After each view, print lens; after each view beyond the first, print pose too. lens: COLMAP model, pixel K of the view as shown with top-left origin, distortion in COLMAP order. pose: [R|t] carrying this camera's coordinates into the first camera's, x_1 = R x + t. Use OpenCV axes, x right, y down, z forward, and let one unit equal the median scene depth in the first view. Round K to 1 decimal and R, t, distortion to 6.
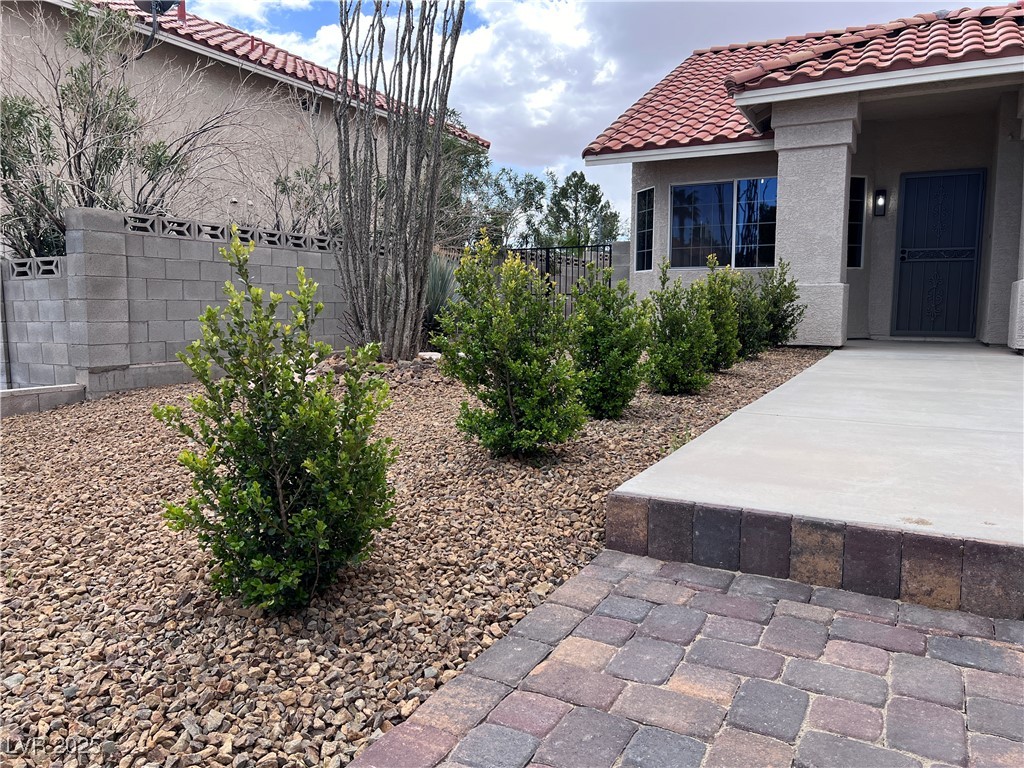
lens RADIAL K [[776.8, 0, 510.4], [0, 776.8, 380.3], [0, 0, 1]] dist [0.041842, 0.002611]
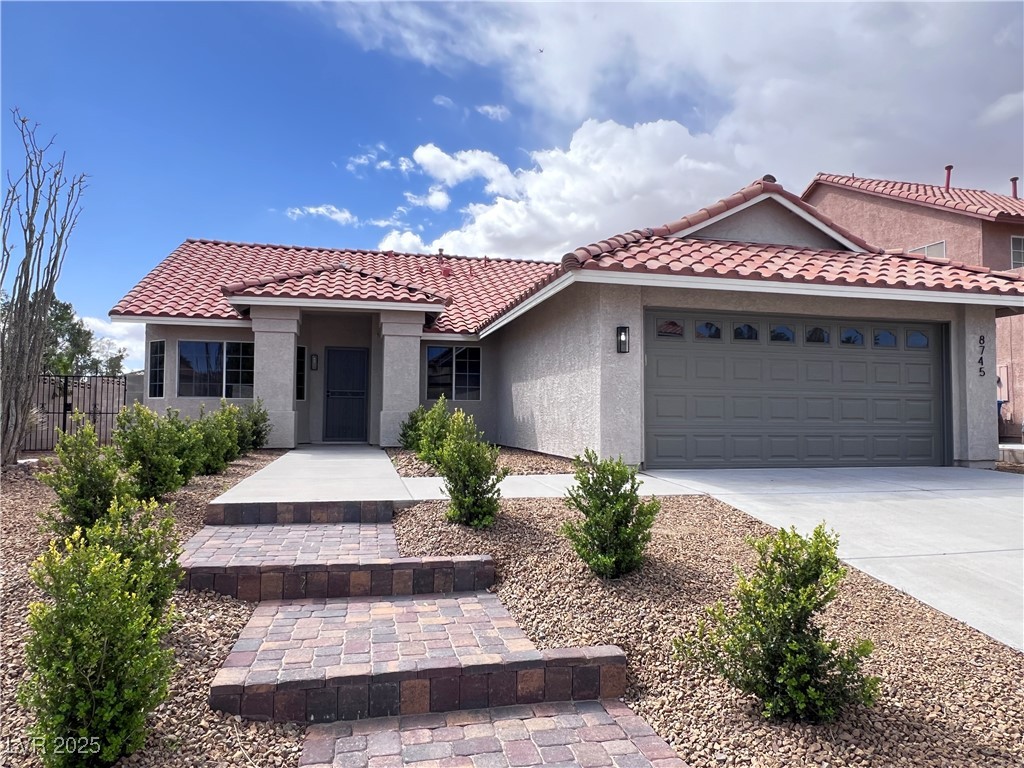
lens RADIAL K [[670.5, 0, 513.6], [0, 670.5, 381.7], [0, 0, 1]] dist [-0.008420, 0.003123]
pose [[0.756427, 0.035275, 0.653126, -0.143462], [0.061728, 0.990238, -0.124973, 0.020723], [-0.651159, 0.134849, 0.746865, -0.347876]]
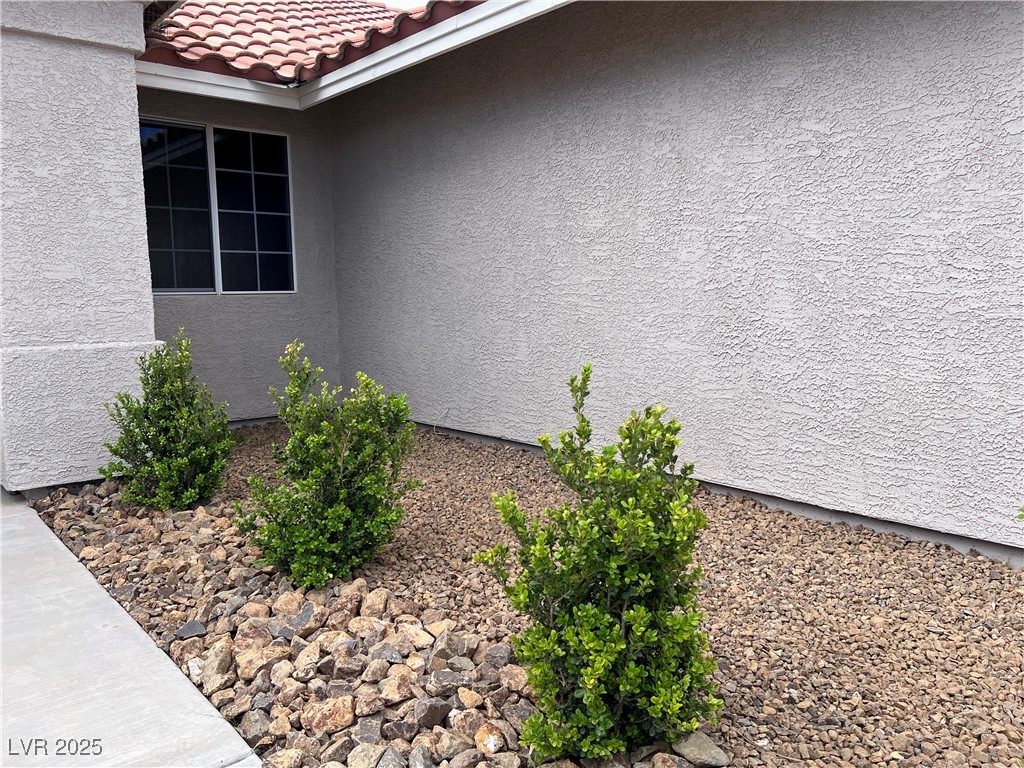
lens RADIAL K [[776.8, 0, 509.8], [0, 776.8, 383.4], [0, 0, 1]] dist [0.041842, 0.002611]
pose [[0.364473, -0.124266, 0.922885, 0.245699], [0.106991, 0.990081, 0.091061, -0.091005], [-0.925047, 0.065551, 0.374153, 0.413770]]
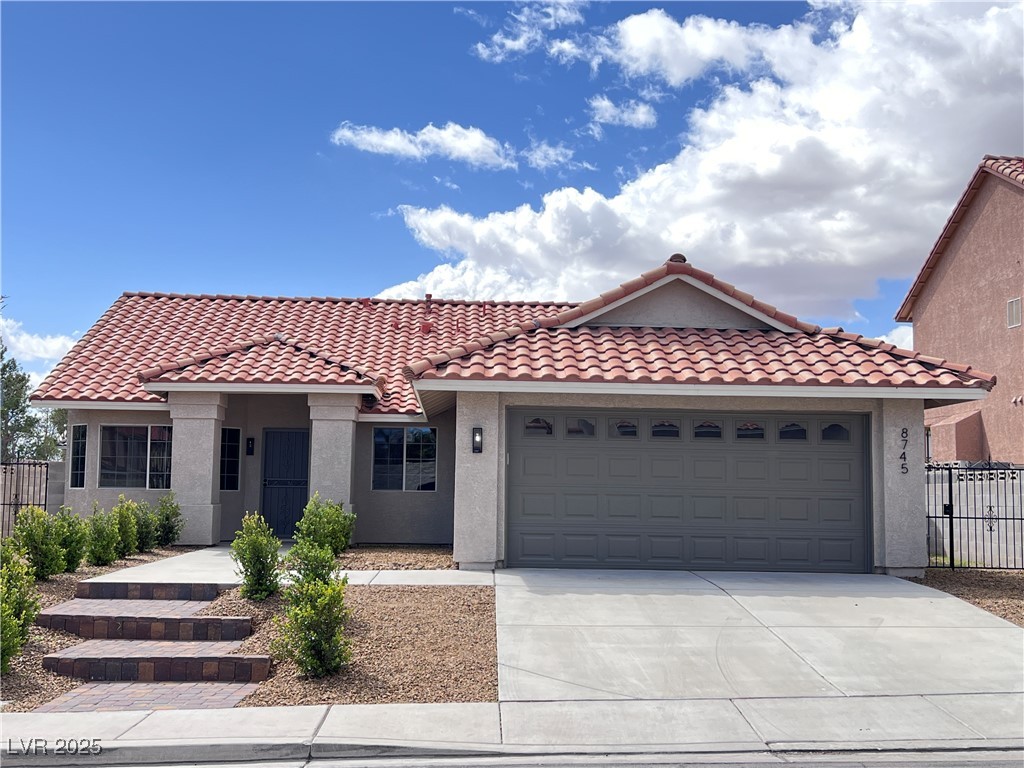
lens RADIAL K [[1180.2, 0, 511.8], [0, 1180.2, 391.1], [0, 0, 1]] dist [0.047505, 0.000000]
pose [[0.861043, 0.053227, 0.505738, -0.231077], [0.041658, 0.983782, -0.174463, 0.077497], [-0.506822, 0.171288, 0.844862, -1.141010]]
